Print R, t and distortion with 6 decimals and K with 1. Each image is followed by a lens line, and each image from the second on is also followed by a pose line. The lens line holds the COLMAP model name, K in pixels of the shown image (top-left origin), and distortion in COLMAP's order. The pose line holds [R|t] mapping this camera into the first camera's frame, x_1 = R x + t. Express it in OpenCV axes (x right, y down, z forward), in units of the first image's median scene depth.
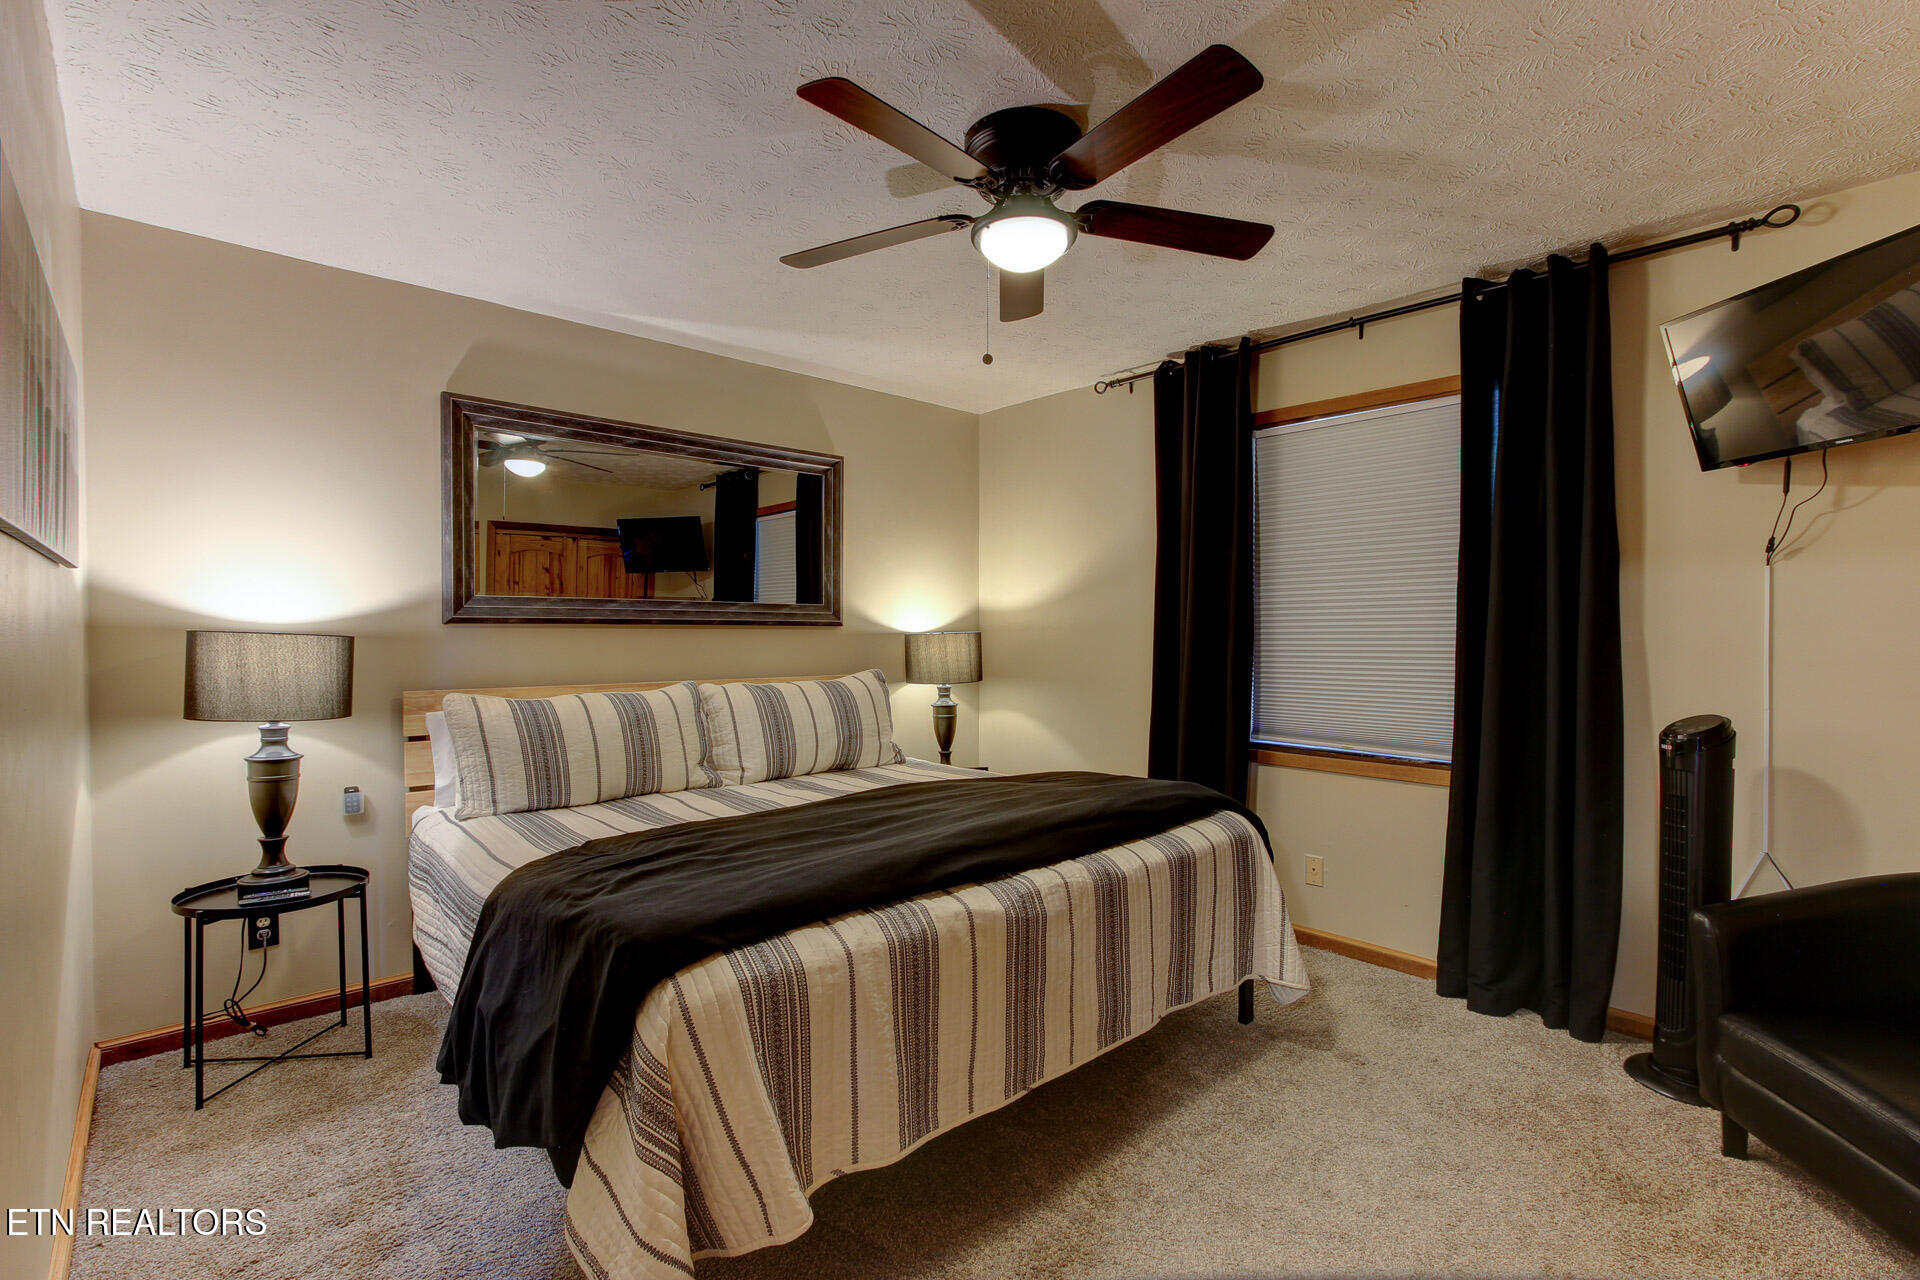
lens RADIAL K [[878.9, 0, 962.2], [0, 878.9, 649.5], [0, 0, 1]] dist [-0.005657, 0.005319]
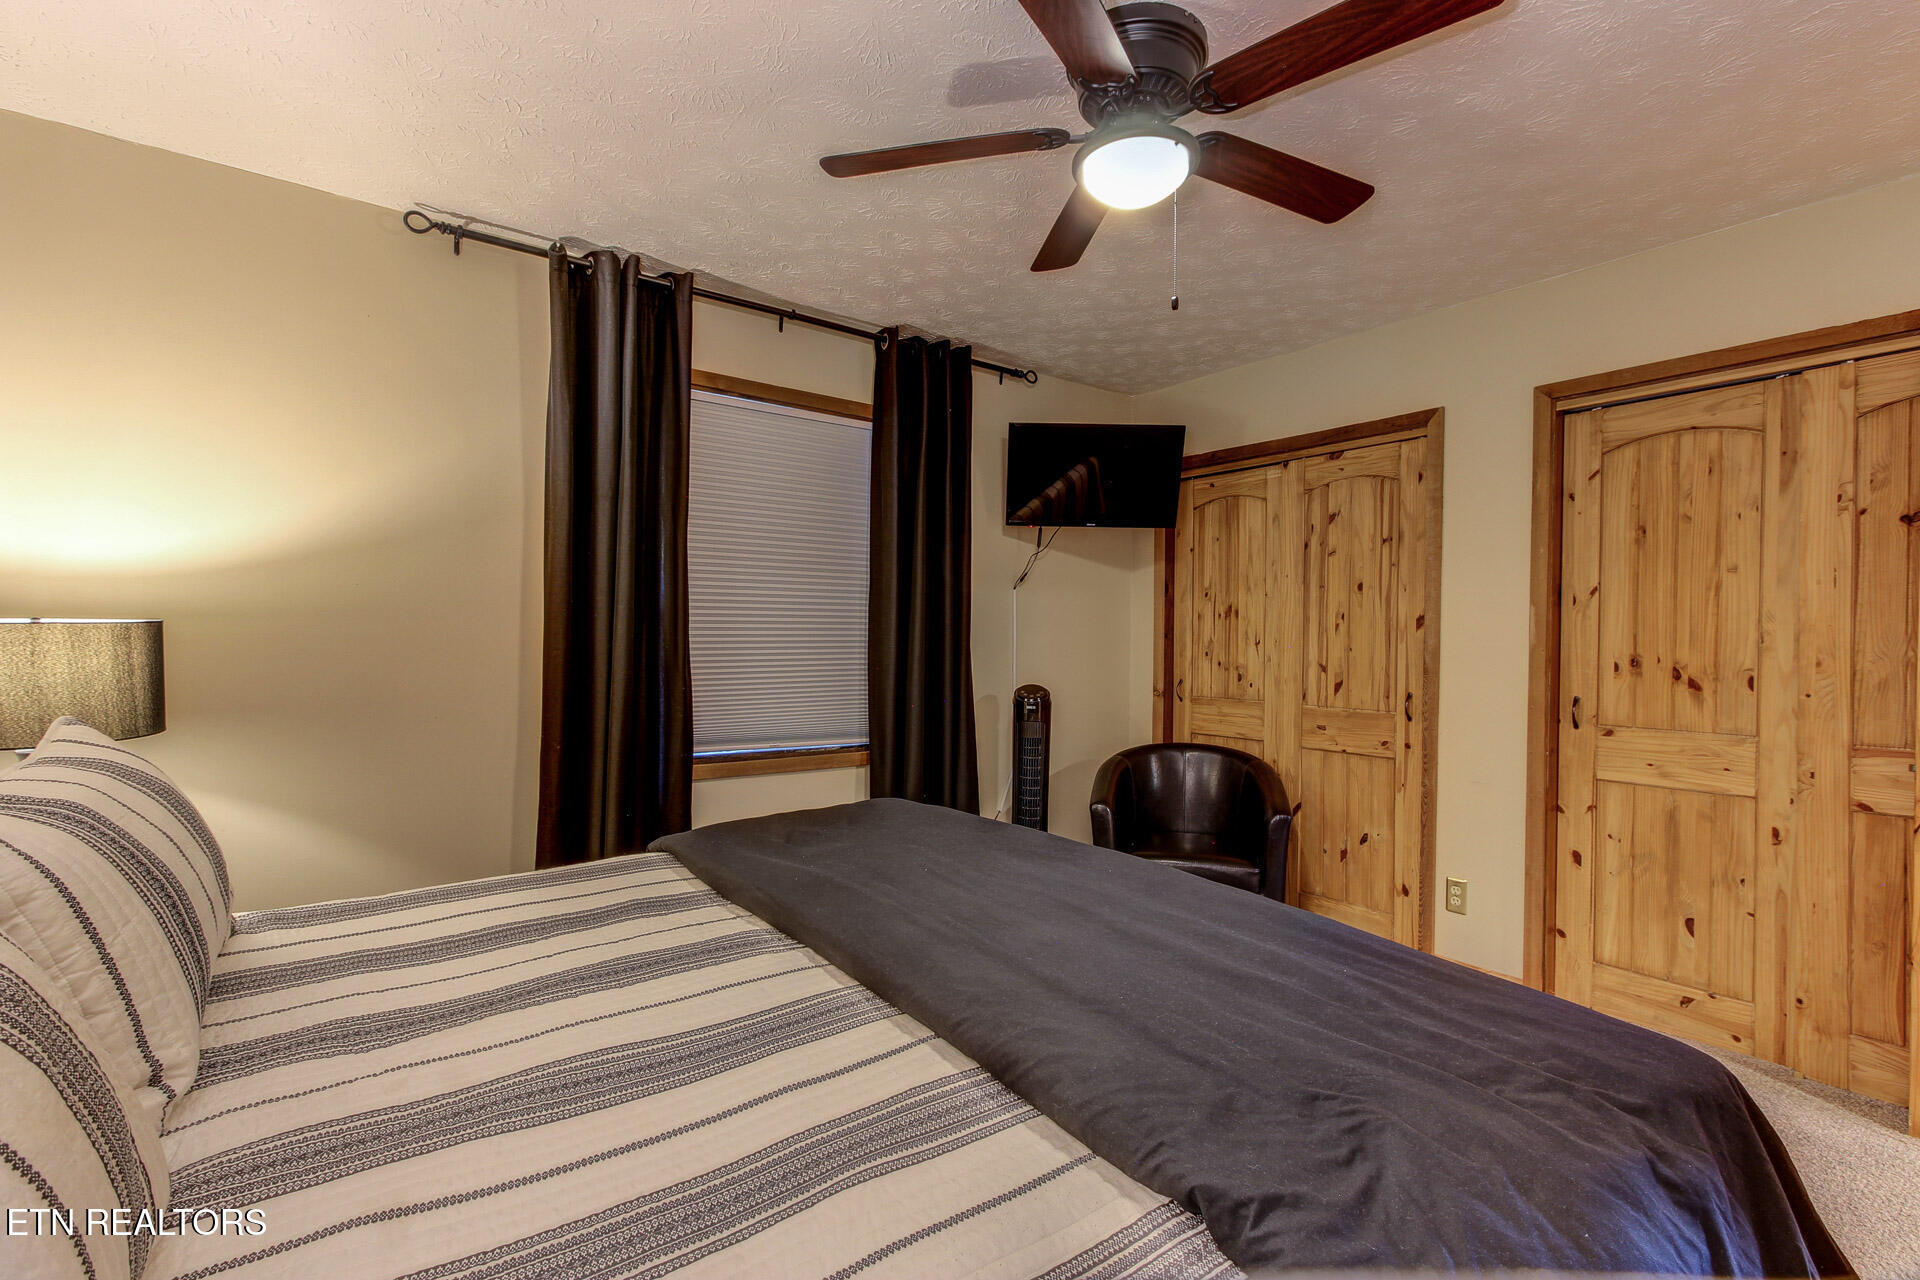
lens RADIAL K [[878.9, 0, 962.2], [0, 878.9, 649.5], [0, 0, 1]] dist [-0.005657, 0.005319]
pose [[0.083232, -0.019413, 0.996341, -0.445883], [0.012196, 0.999755, 0.018461, -0.010232], [-0.996456, 0.010614, 0.083448, 0.616060]]
